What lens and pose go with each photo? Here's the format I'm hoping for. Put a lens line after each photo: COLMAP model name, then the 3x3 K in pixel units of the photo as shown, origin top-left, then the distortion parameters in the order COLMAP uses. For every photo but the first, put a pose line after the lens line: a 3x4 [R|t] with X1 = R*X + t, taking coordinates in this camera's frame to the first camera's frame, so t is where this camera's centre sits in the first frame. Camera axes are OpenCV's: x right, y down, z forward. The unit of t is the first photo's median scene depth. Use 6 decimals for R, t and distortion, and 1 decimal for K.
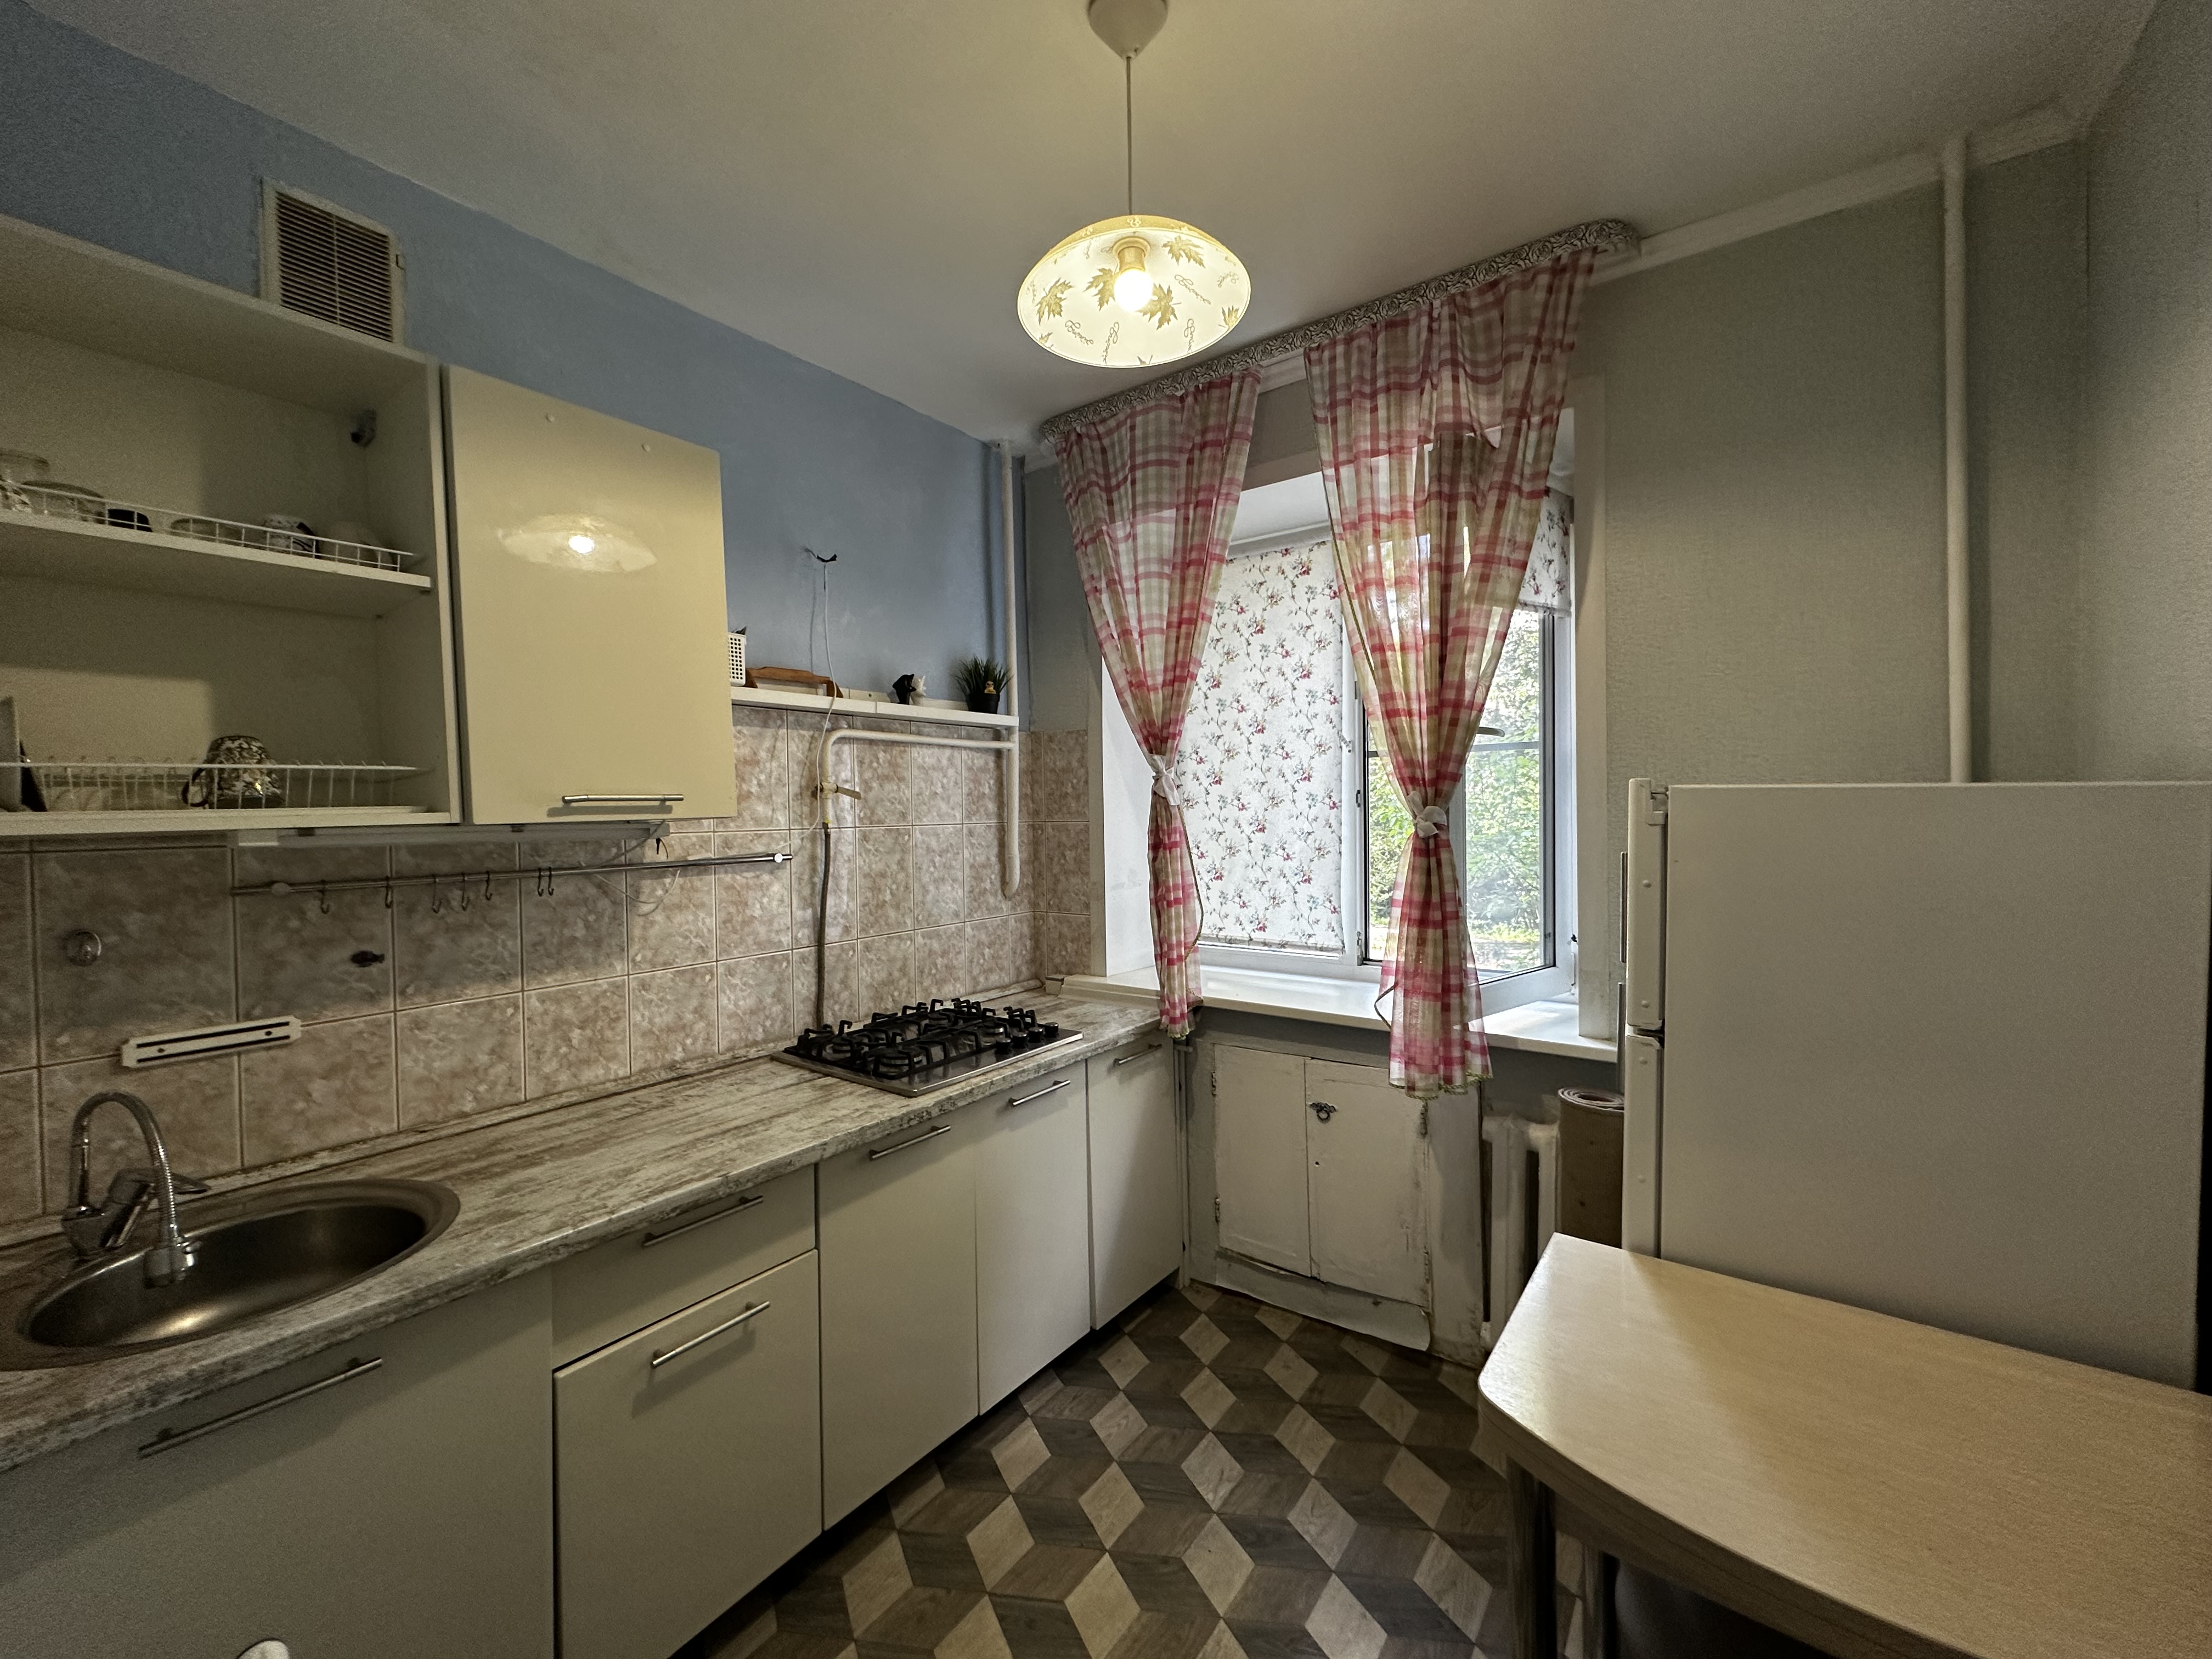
lens RADIAL K [[883.0, 0, 1104.0], [0, 883.0, 825.3], [0, 0, 1]] dist [-0.002036, 0.000274]
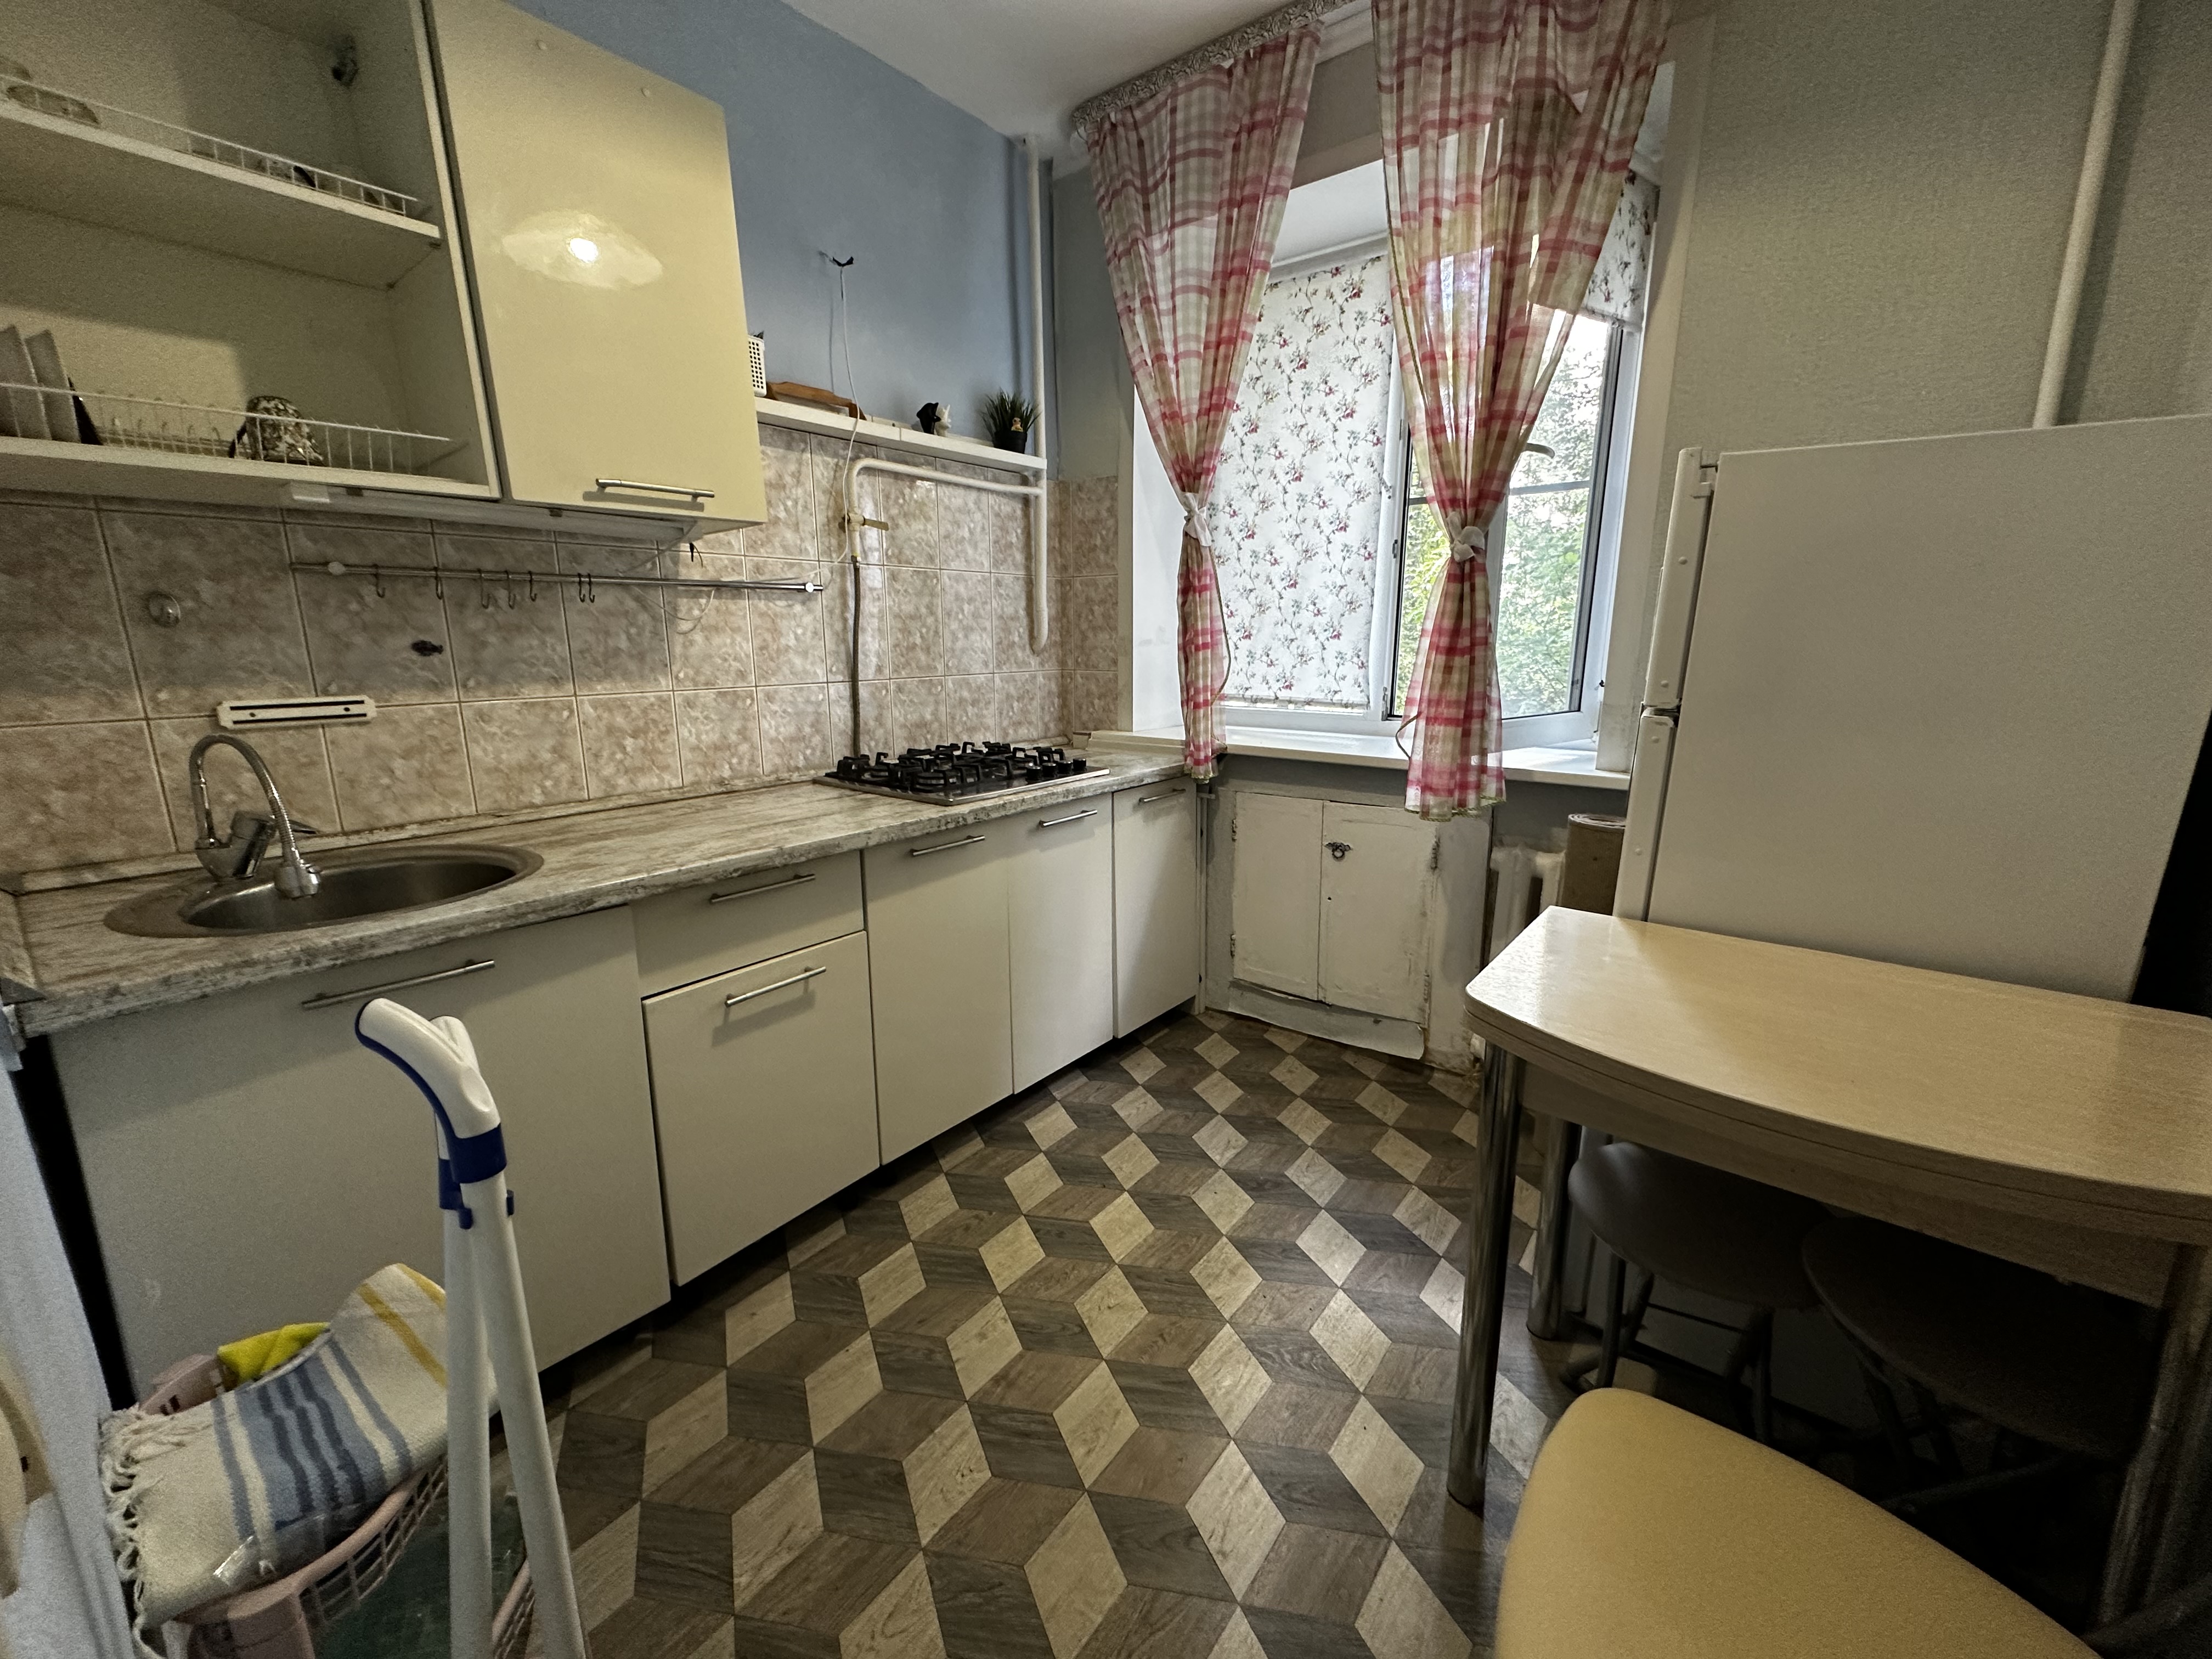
lens RADIAL K [[883.0, 0, 1103.7], [0, 883.0, 827.0], [0, 0, 1]] dist [-0.002036, 0.000274]
pose [[0.999518, 0.017079, -0.025933, -0.003641], [-0.011616, 0.980174, 0.197797, 0.113688], [0.028797, -0.197400, 0.979900, -0.033037]]
